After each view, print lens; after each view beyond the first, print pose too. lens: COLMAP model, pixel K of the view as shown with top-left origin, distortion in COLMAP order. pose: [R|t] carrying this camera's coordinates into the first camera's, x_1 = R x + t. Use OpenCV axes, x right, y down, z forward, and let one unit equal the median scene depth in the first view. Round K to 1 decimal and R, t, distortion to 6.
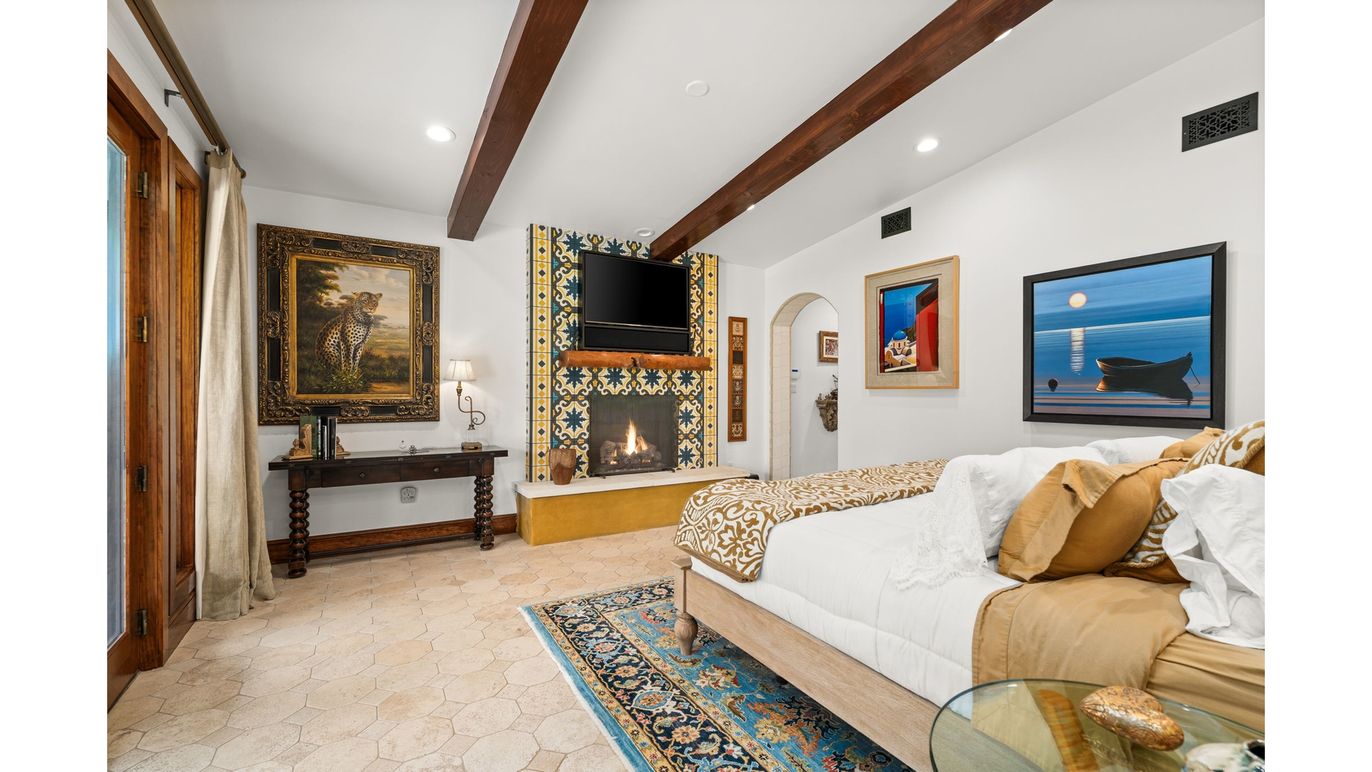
lens RADIAL K [[512.4, 0, 686.0], [0, 512.4, 386.0], [0, 0, 1]] dist [-0.008143, 0.000123]
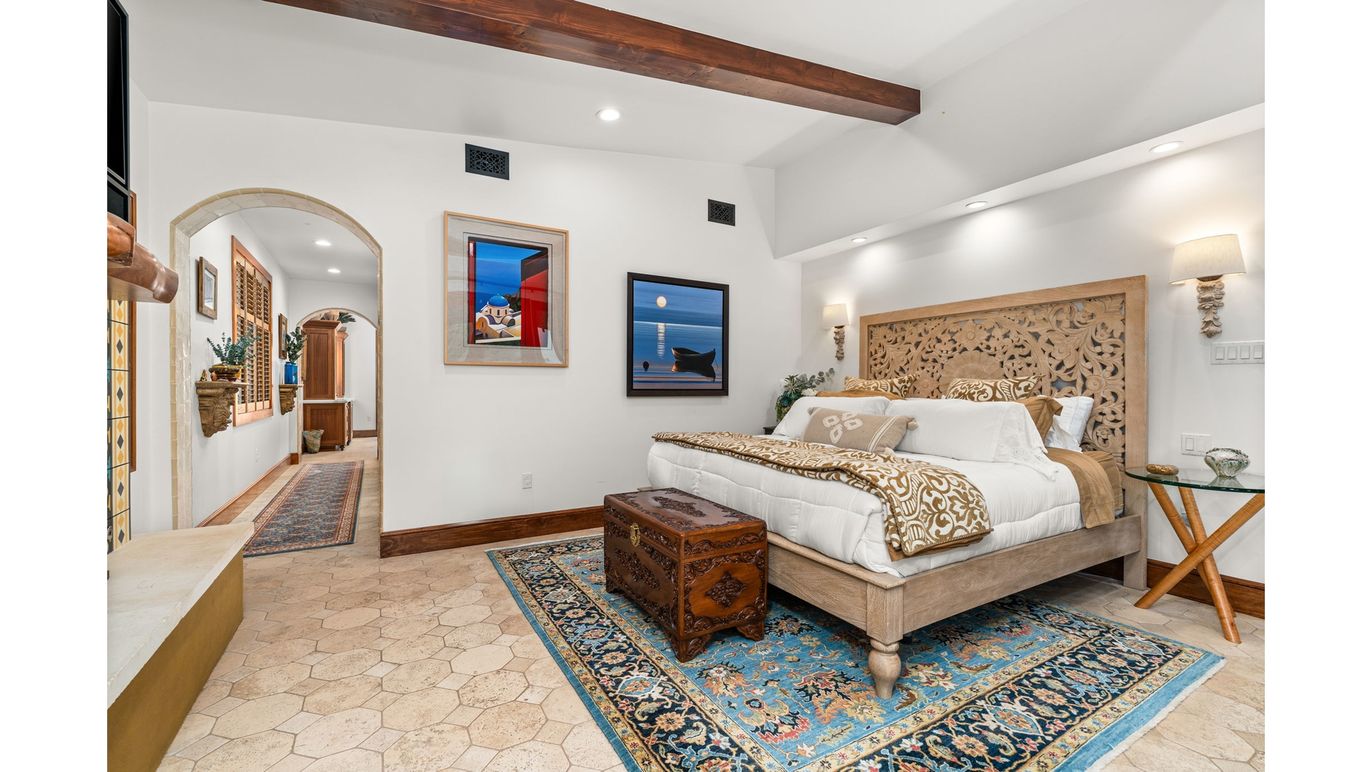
lens RADIAL K [[512.4, 0, 686.0], [0, 512.4, 386.0], [0, 0, 1]] dist [-0.008143, 0.000123]
pose [[0.033518, -0.001370, 0.999437, -0.555627], [-0.016057, 0.999869, 0.001909, 0.045219], [-0.999309, -0.016112, 0.033491, 0.920272]]
